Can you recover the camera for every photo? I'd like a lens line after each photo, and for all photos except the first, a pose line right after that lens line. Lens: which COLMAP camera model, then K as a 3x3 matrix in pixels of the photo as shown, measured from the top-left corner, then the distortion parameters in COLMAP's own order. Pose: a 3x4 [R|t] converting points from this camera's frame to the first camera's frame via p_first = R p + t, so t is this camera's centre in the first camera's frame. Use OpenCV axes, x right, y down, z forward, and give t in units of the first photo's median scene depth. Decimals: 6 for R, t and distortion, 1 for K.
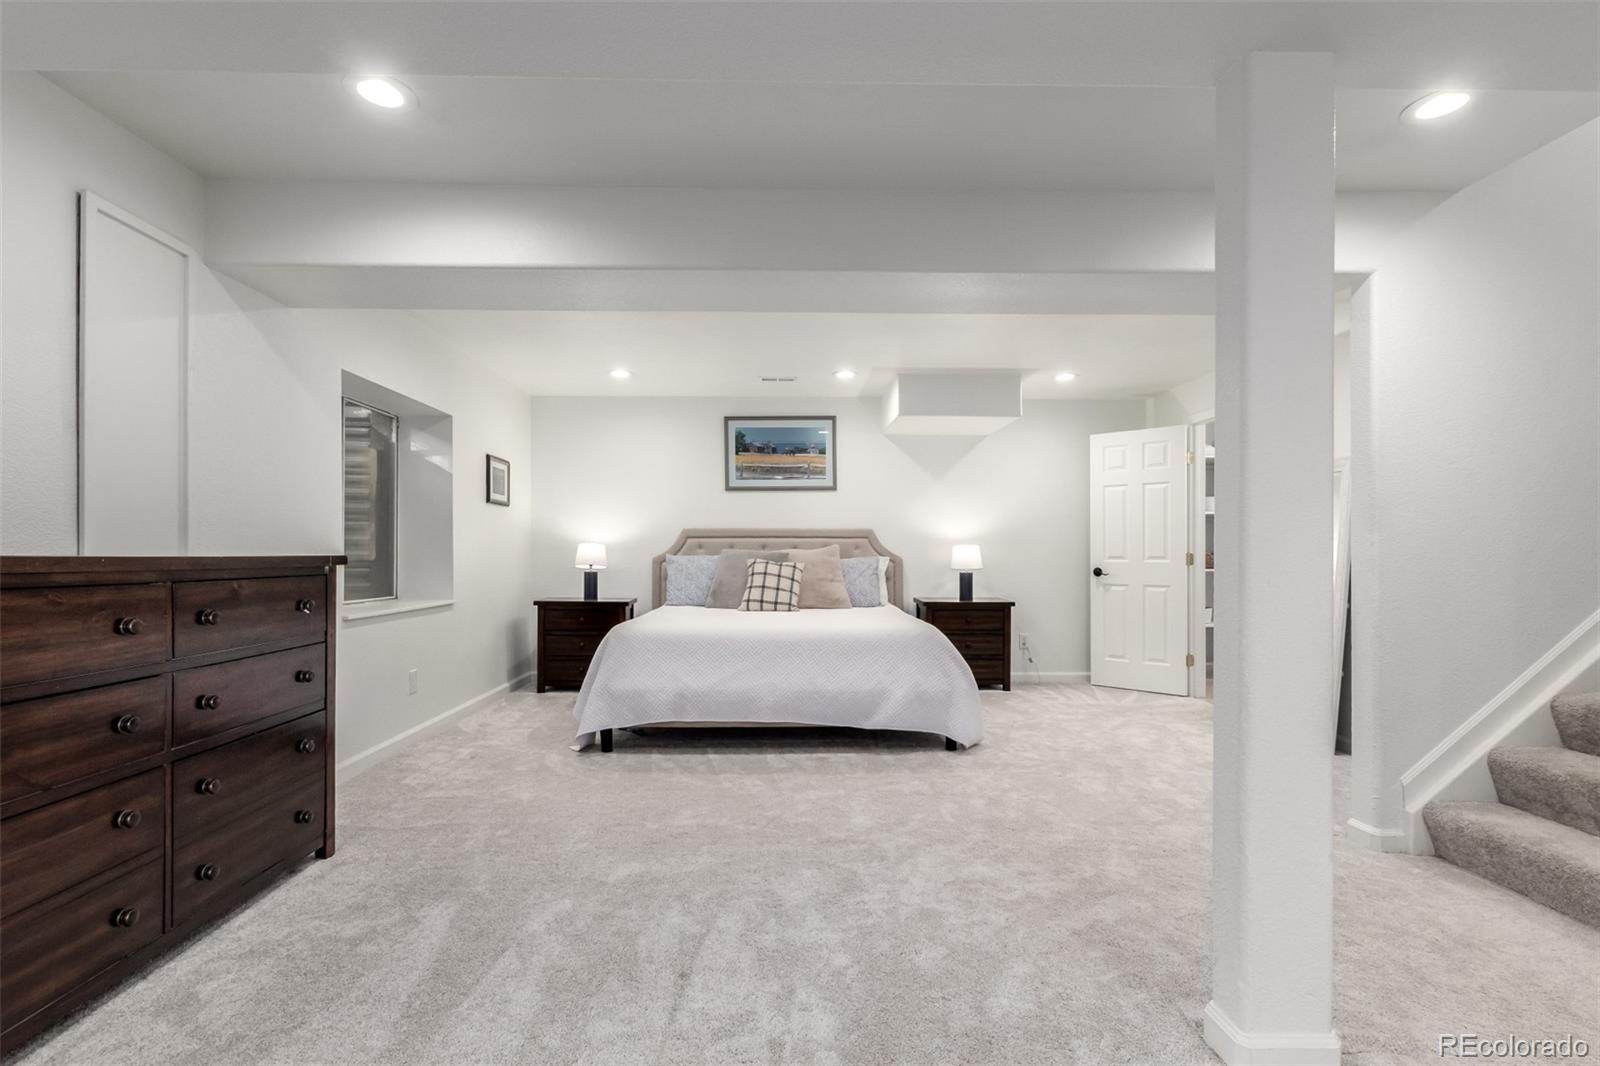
lens RADIAL K [[750.3, 0, 799.2], [0, 750.3, 560.7], [0, 0, 1]] dist [-0.000168, -0.000016]
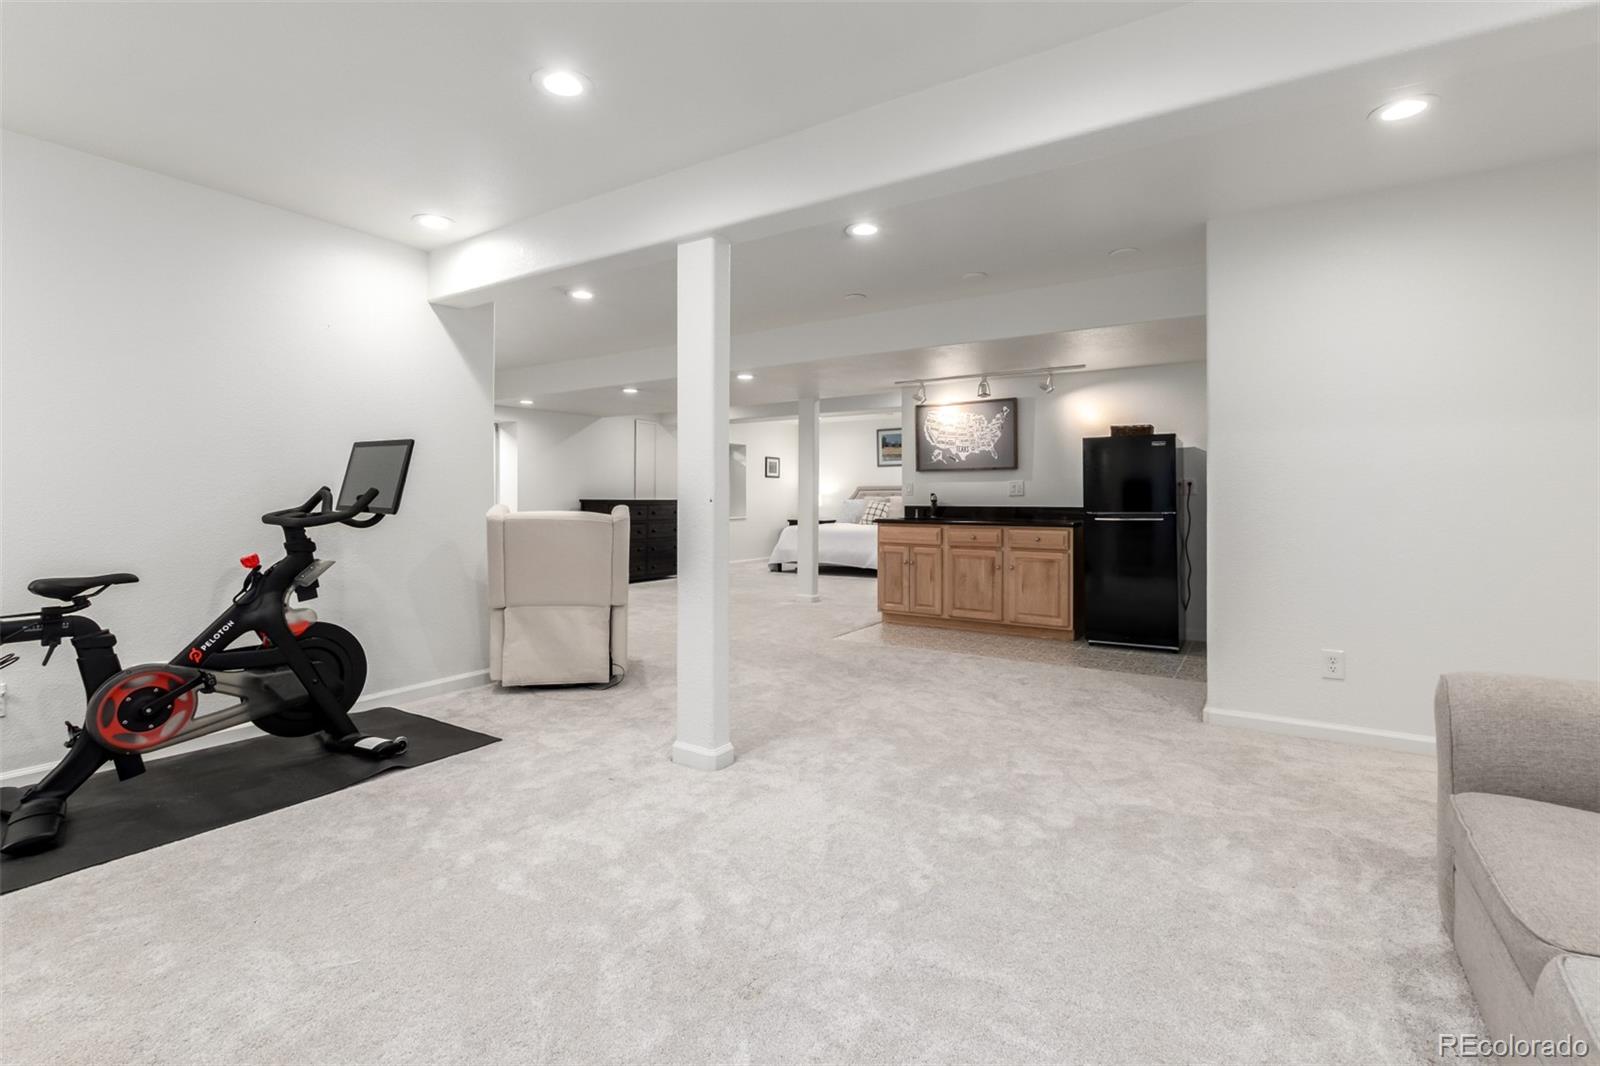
lens RADIAL K [[727.3, 0, 800.0], [0, 727.3, 533.0], [0, 0, 1]] dist [-0.000715, -0.000111]
pose [[0.841346, 0.025785, -0.539881, 0.779445], [-0.002095, 0.999009, 0.044449, -0.002887], [0.540492, -0.036266, 0.840567, -0.746606]]
